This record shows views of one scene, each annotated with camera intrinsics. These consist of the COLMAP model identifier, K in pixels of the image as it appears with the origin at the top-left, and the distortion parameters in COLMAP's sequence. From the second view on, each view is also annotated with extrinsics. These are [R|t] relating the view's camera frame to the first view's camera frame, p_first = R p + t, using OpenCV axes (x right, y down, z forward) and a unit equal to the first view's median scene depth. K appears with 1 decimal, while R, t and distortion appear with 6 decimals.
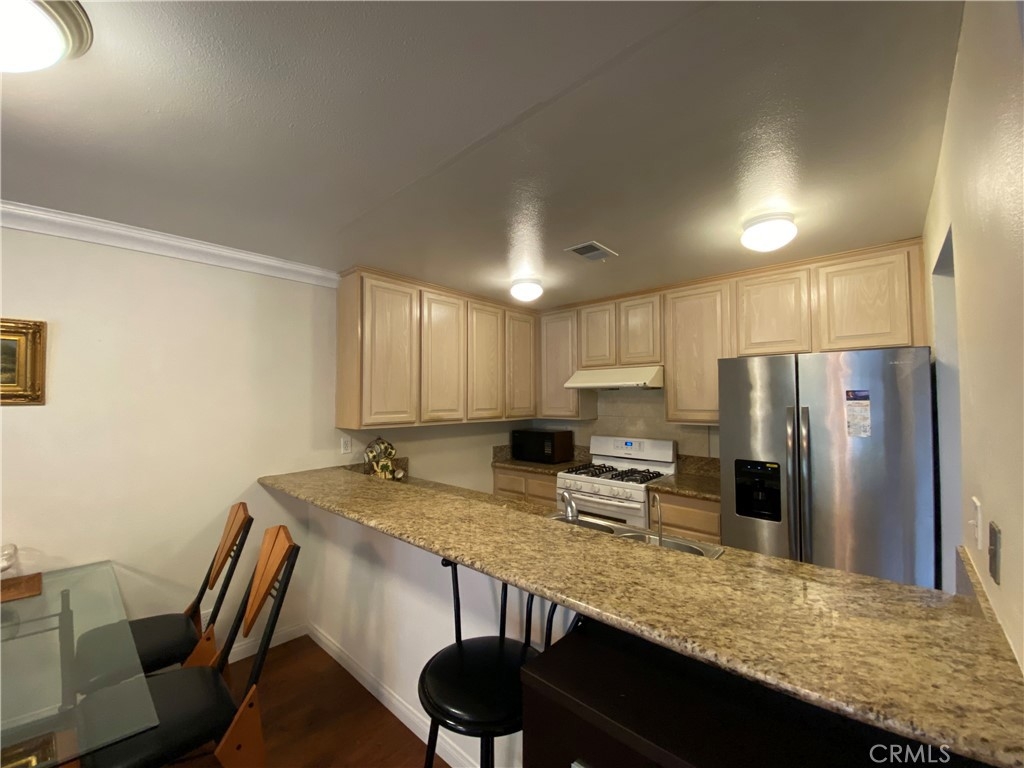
lens RADIAL K [[408.6, 0, 512.0], [0, 408.6, 384.0], [0, 0, 1]] dist [0.001694, 0.000022]
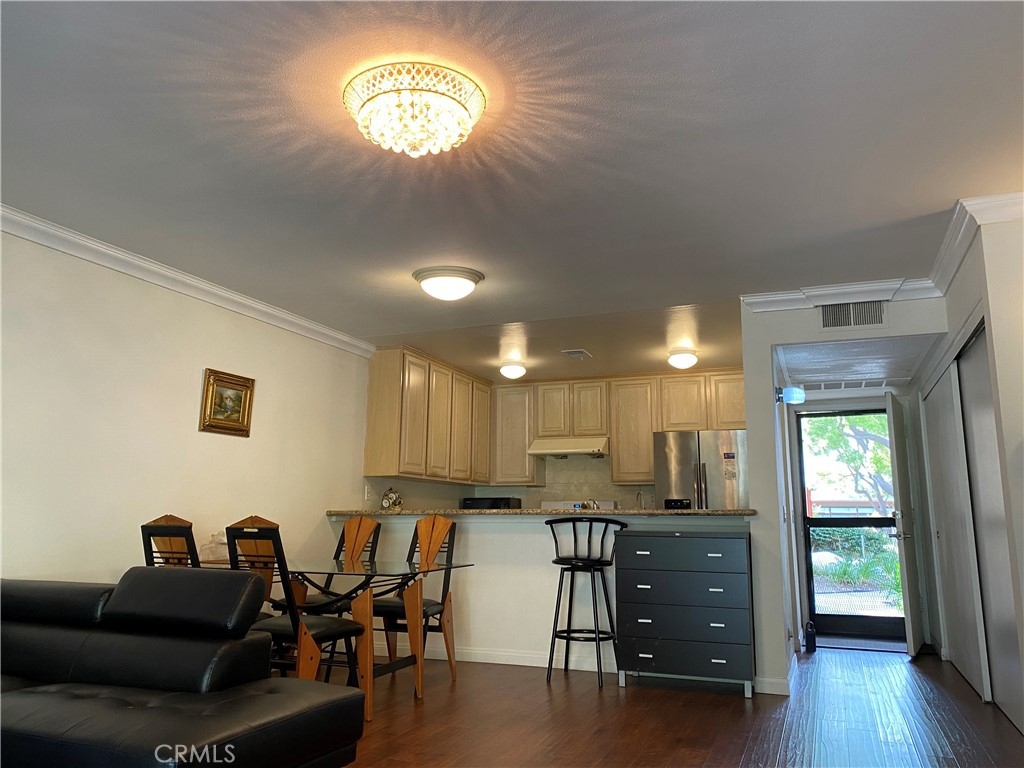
lens RADIAL K [[762.5, 0, 512.0], [0, 762.5, 384.0], [0, 0, 1]] dist [0.001097, 0.000132]
pose [[0.932406, 0.070279, 0.354514, -0.791663], [-0.019478, 0.989257, -0.144881, 0.146135], [-0.360887, 0.128182, 0.923758, -1.139487]]
